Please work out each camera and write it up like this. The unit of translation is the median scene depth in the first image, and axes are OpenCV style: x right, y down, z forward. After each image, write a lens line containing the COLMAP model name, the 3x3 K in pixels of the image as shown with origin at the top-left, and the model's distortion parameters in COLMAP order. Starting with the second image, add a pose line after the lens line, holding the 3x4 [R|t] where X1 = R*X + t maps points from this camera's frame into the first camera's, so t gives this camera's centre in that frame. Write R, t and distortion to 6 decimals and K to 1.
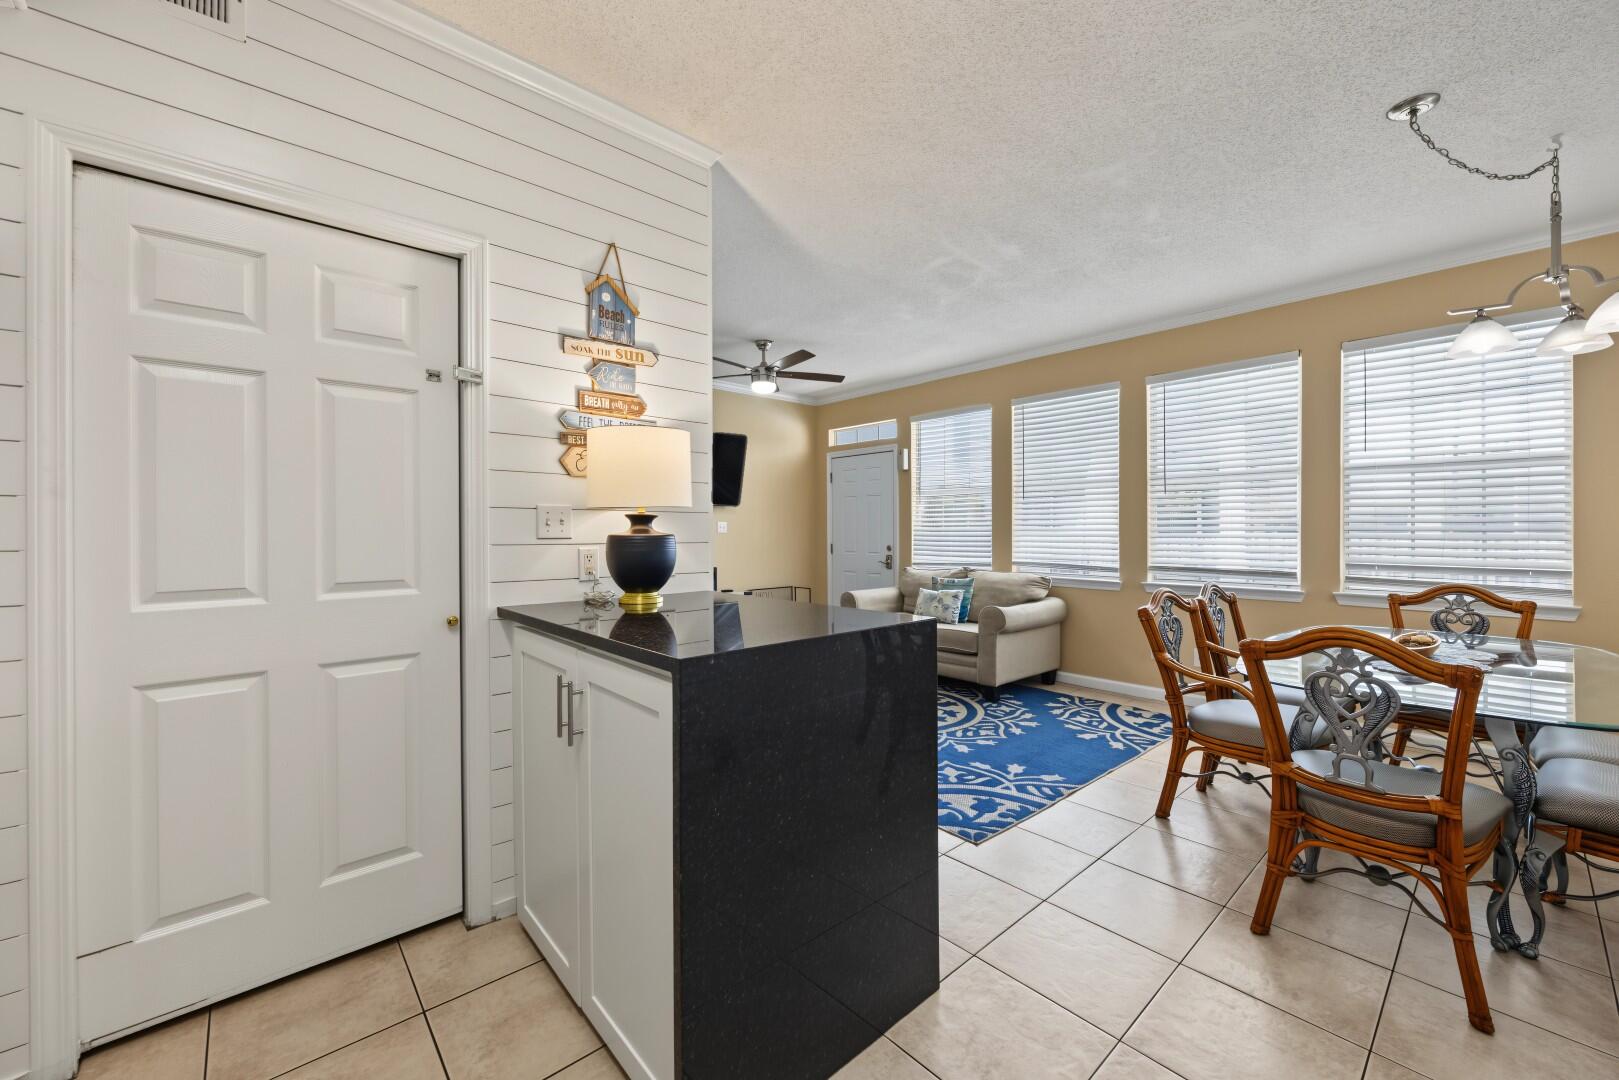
lens RADIAL K [[638.4, 0, 823.0], [0, 638.4, 534.0], [0, 0, 1]] dist [-0.022609, 0.000031]
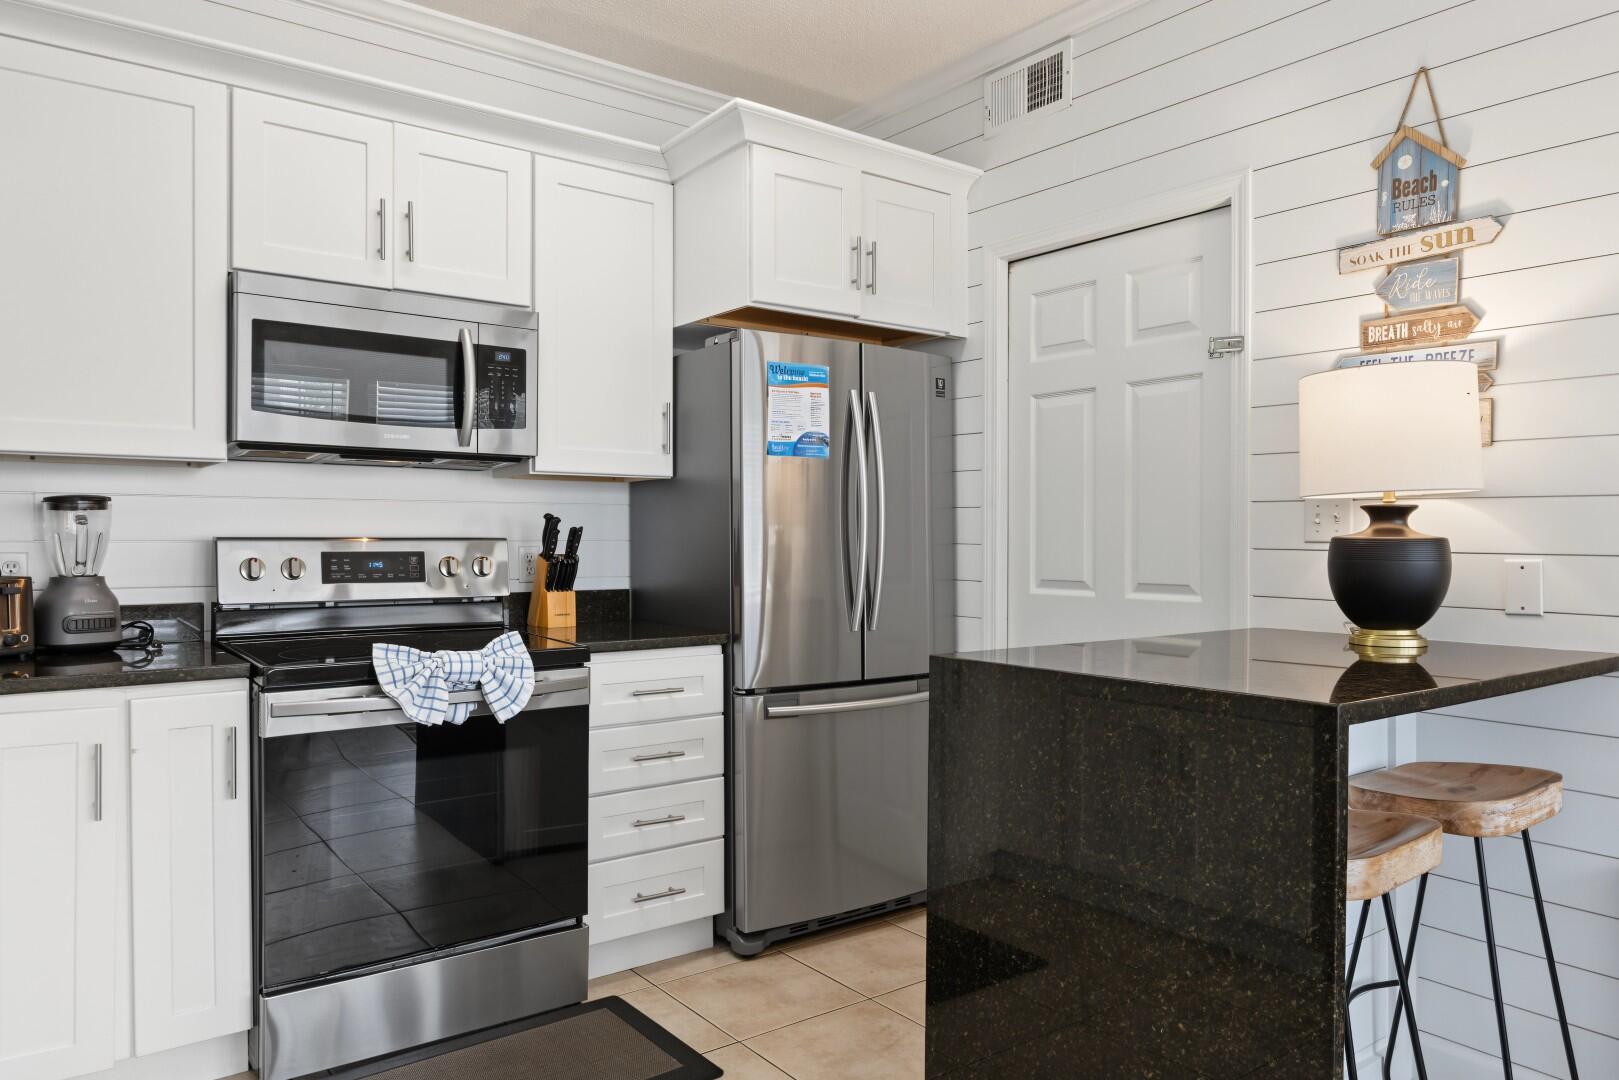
lens RADIAL K [[1076.8, 0, 809.5], [0, 1076.8, 540.0], [0, 0, 1]] dist [-0.001135, -0.001441]
pose [[-0.099566, 0.007353, -0.995004, 0.418037], [-0.009441, 0.999921, 0.008334, 0.000267], [0.994986, 0.010223, -0.099488, 0.275119]]
